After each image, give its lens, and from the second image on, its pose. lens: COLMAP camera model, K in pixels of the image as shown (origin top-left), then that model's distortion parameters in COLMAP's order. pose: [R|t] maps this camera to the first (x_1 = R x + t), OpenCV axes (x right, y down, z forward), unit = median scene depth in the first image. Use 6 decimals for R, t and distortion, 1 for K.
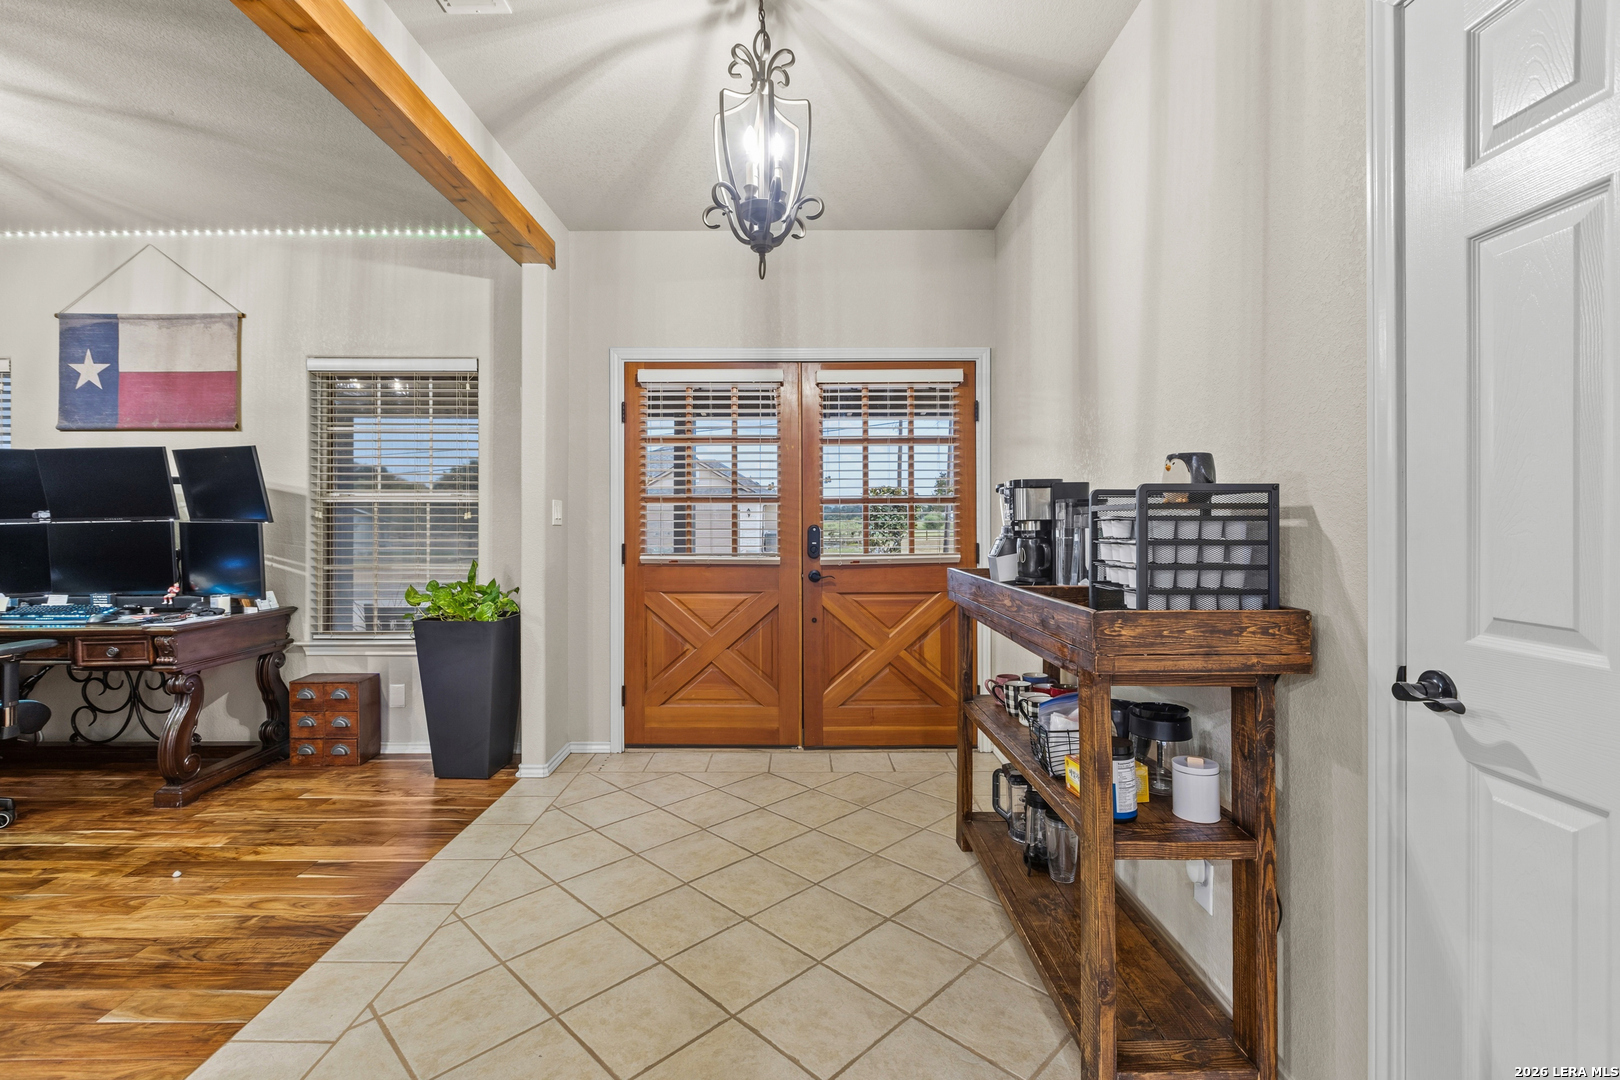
lens RADIAL K [[723.7, 0, 805.0], [0, 723.7, 525.5], [0, 0, 1]] dist [-0.000069, -0.001710]
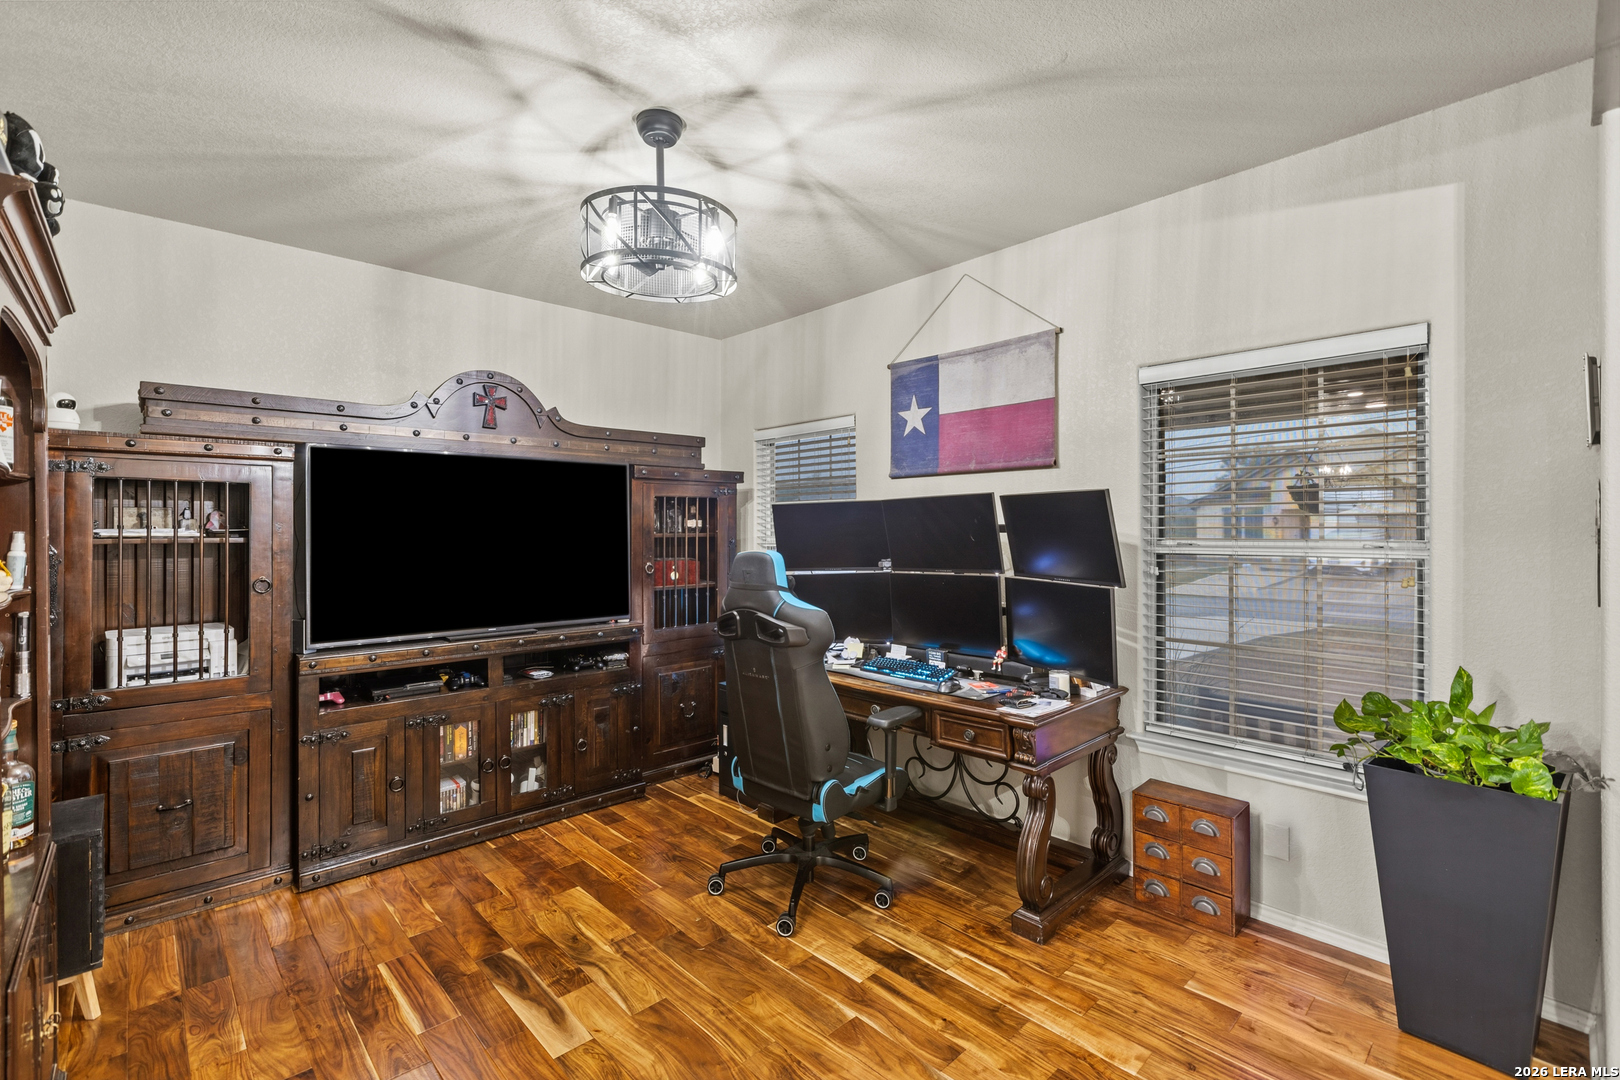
lens RADIAL K [[723.7, 0, 796.9], [0, 723.7, 530.1], [0, 0, 1]] dist [-0.000069, -0.001710]
pose [[0.677382, -0.000599, -0.735631, -0.375836], [0.002061, 0.999997, 0.001084, -0.061082], [0.735628, -0.002250, 0.677382, 0.209583]]
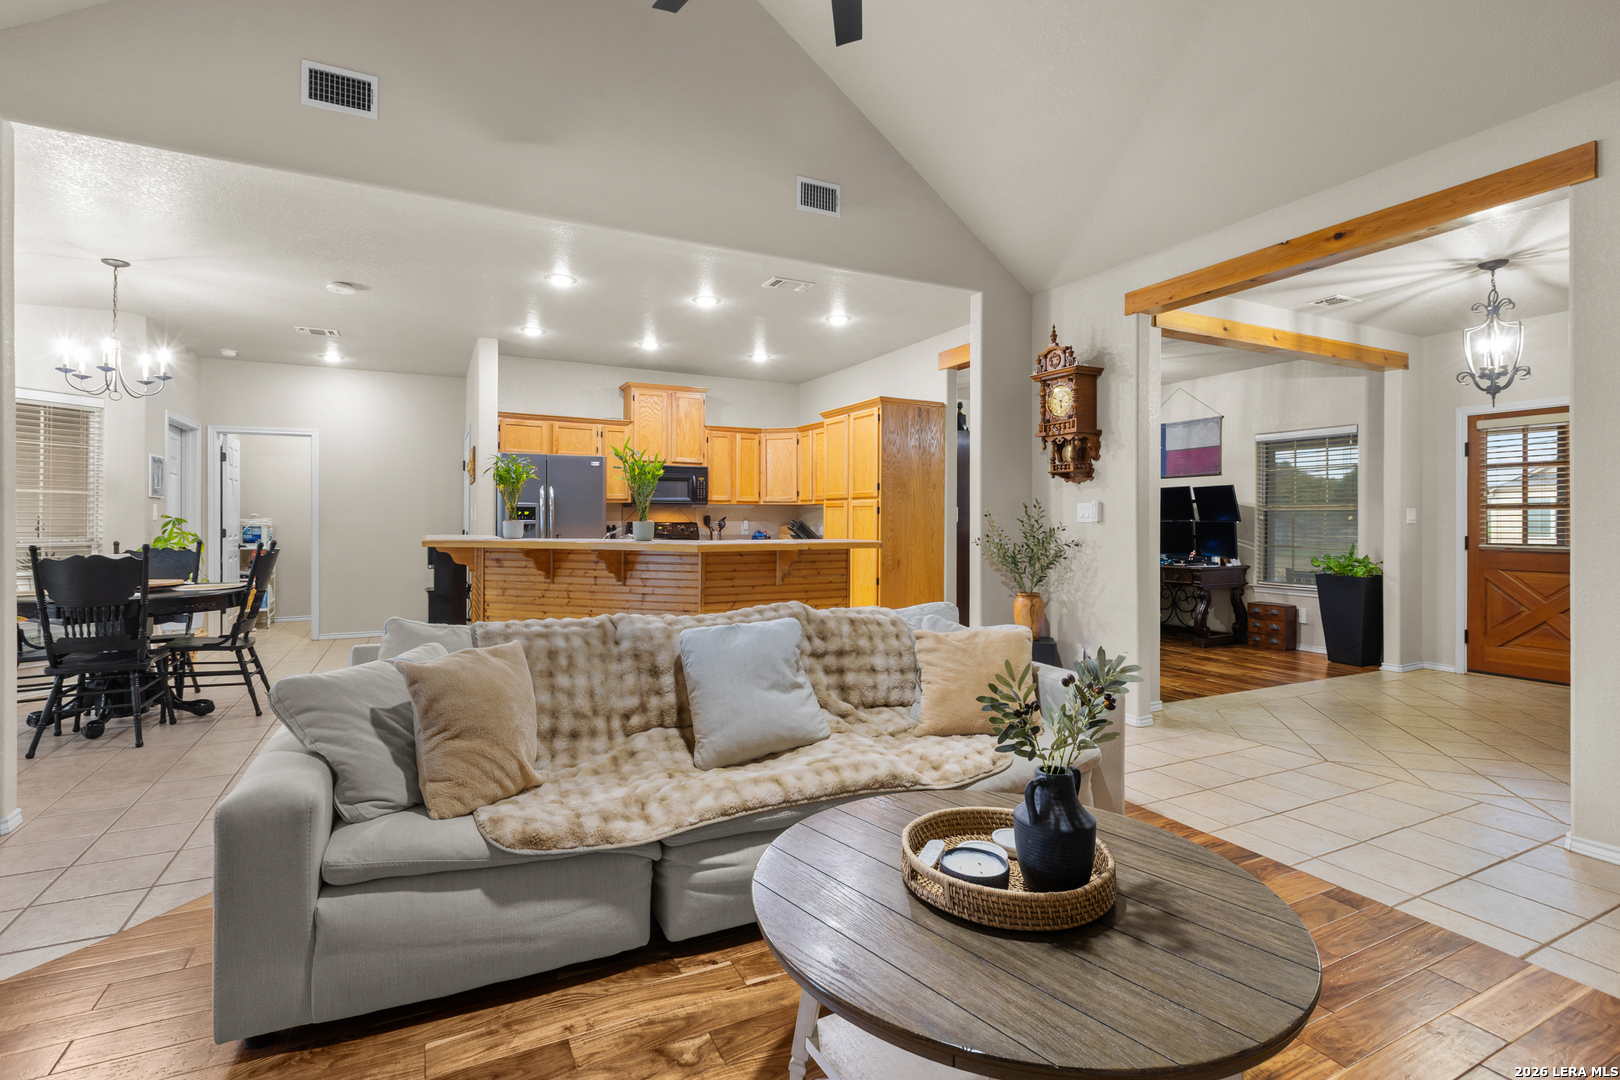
lens RADIAL K [[723.7, 0, 786.8], [0, 723.7, 520.9], [0, 0, 1]] dist [-0.000069, -0.001710]
pose [[0.426273, 0.001419, -0.904593, 0.521763], [-0.002159, 0.999998, 0.000551, -0.004491], [0.904592, 0.001718, 0.426275, -0.950470]]
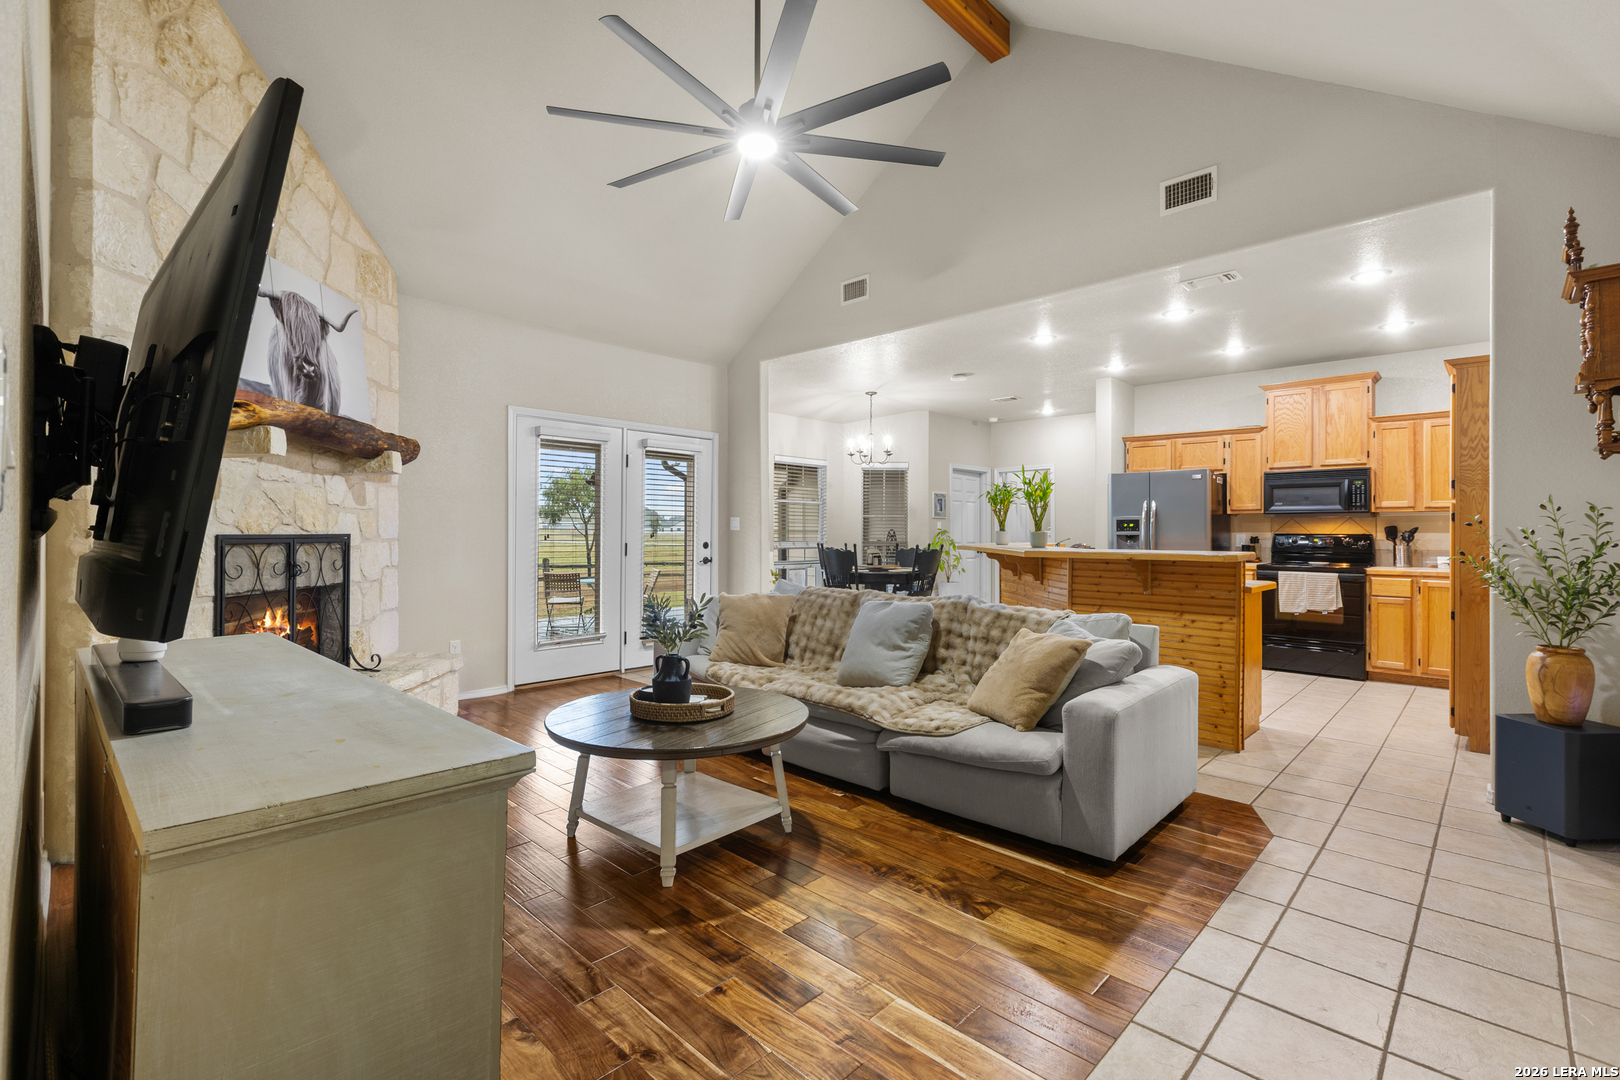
lens RADIAL K [[723.7, 0, 804.2], [0, 723.7, 526.9], [0, 0, 1]] dist [-0.000069, -0.001710]
pose [[-0.702543, -0.009070, -0.711583, 0.674910], [-0.003460, 0.999951, -0.009329, 0.001868], [0.711633, -0.004091, -0.702540, -0.081709]]
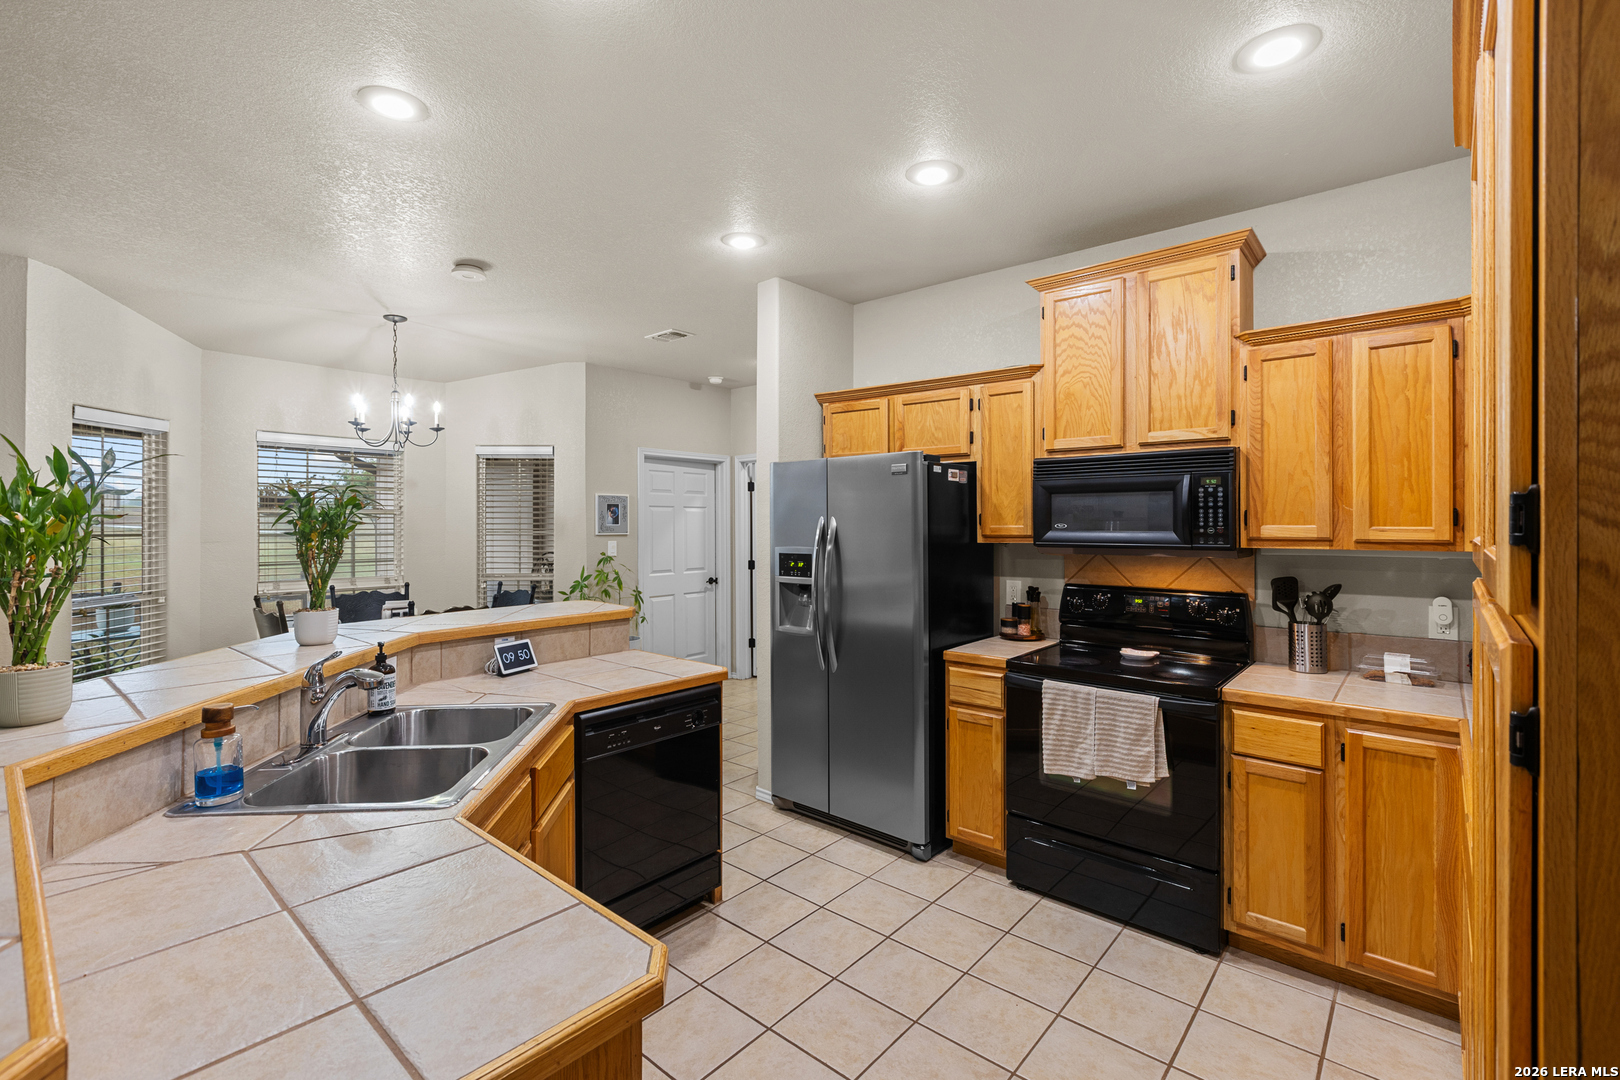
lens RADIAL K [[723.7, 0, 799.9], [0, 723.7, 518.2], [0, 0, 1]] dist [-0.000069, -0.001710]
pose [[-0.666378, -0.007102, -0.745581, -0.526827], [0.000142, 0.999953, -0.009652, -0.072953], [0.745614, -0.006538, -0.666346, -0.161541]]
